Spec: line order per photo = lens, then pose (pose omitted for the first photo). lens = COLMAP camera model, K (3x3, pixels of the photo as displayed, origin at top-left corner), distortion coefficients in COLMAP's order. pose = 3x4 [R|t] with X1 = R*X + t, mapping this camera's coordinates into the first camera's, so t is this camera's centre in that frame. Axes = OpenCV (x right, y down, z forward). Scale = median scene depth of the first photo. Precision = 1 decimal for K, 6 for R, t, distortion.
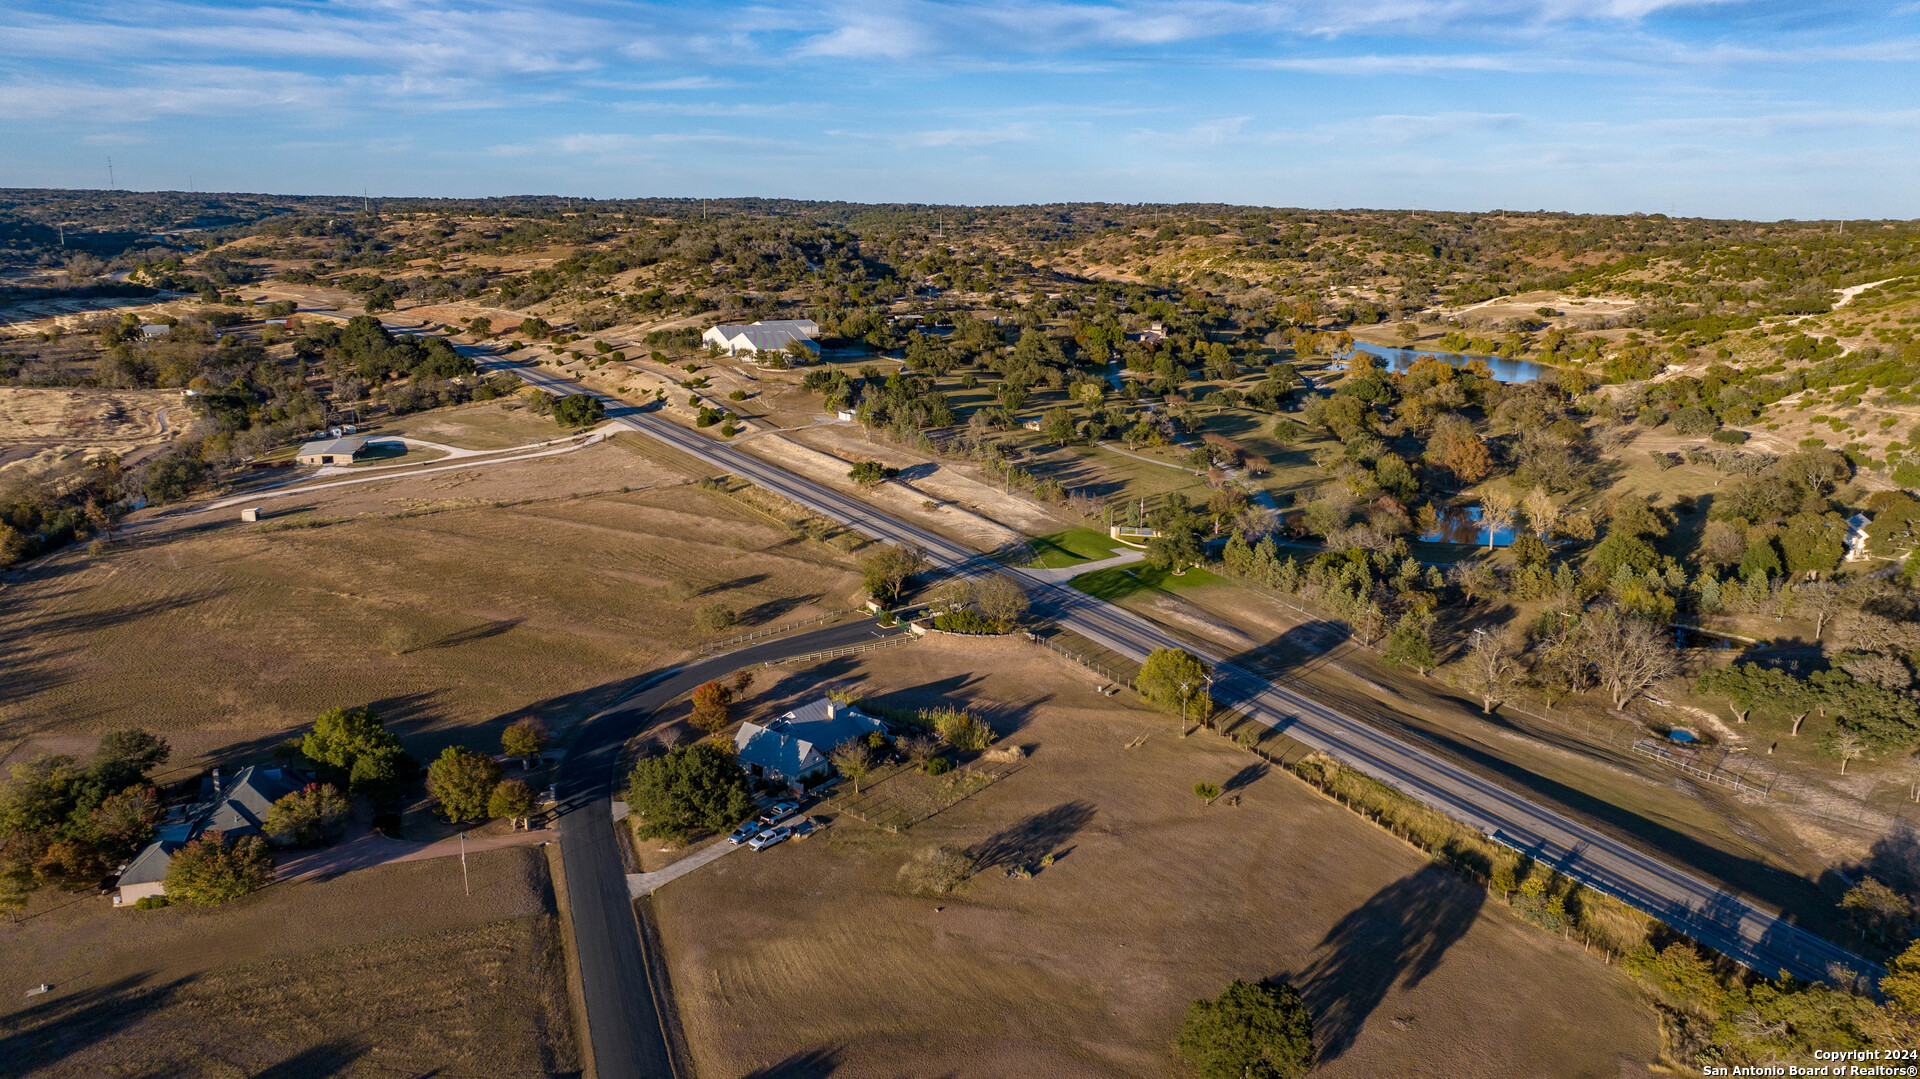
lens RADIAL K [[1352.7, 0, 968.4], [0, 1352.7, 535.3], [0, 0, 1]] dist [-0.017196, 0.002303]
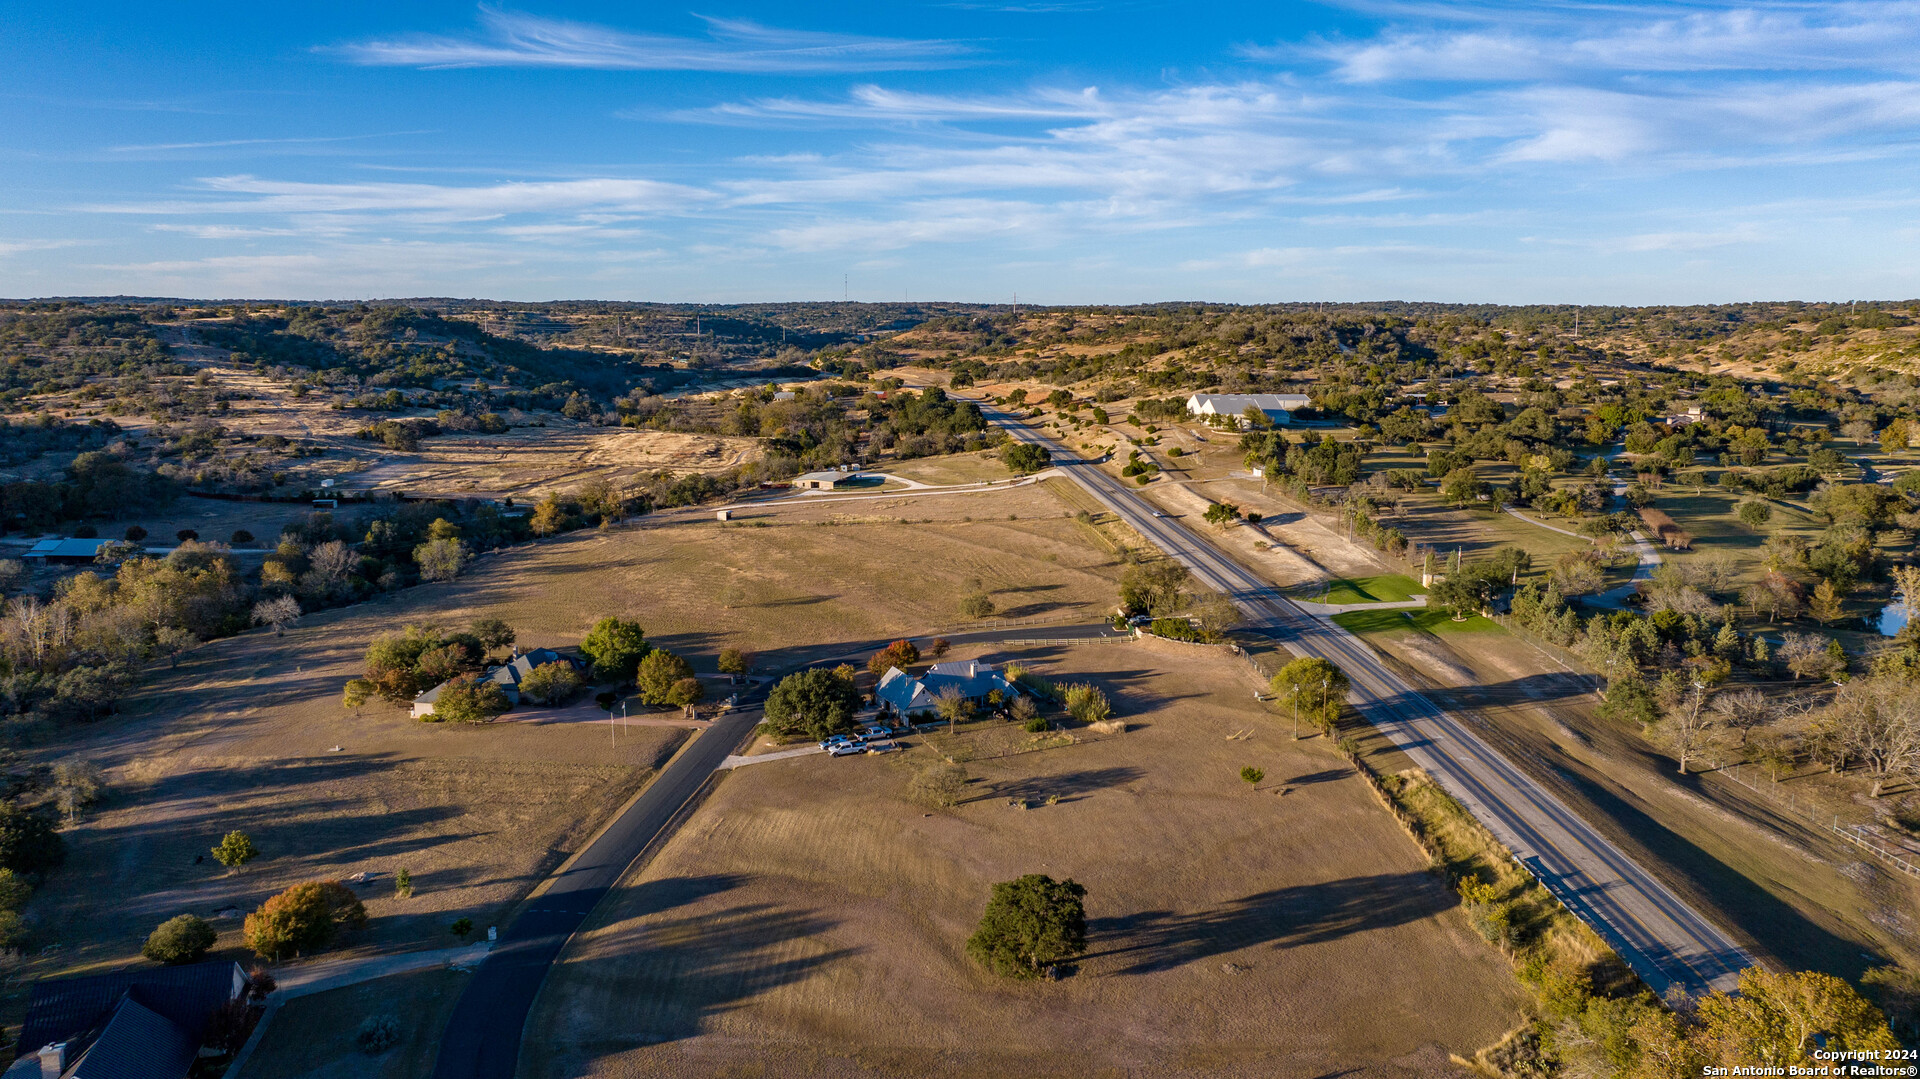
lens RADIAL K [[1352.7, 0, 968.4], [0, 1352.7, 535.3], [0, 0, 1]] dist [-0.017196, 0.002303]
pose [[0.885375, 0.065169, -0.460287, 0.124035], [-0.101531, 0.993330, -0.054659, 0.024620], [0.453655, 0.095128, 0.886086, -0.002470]]
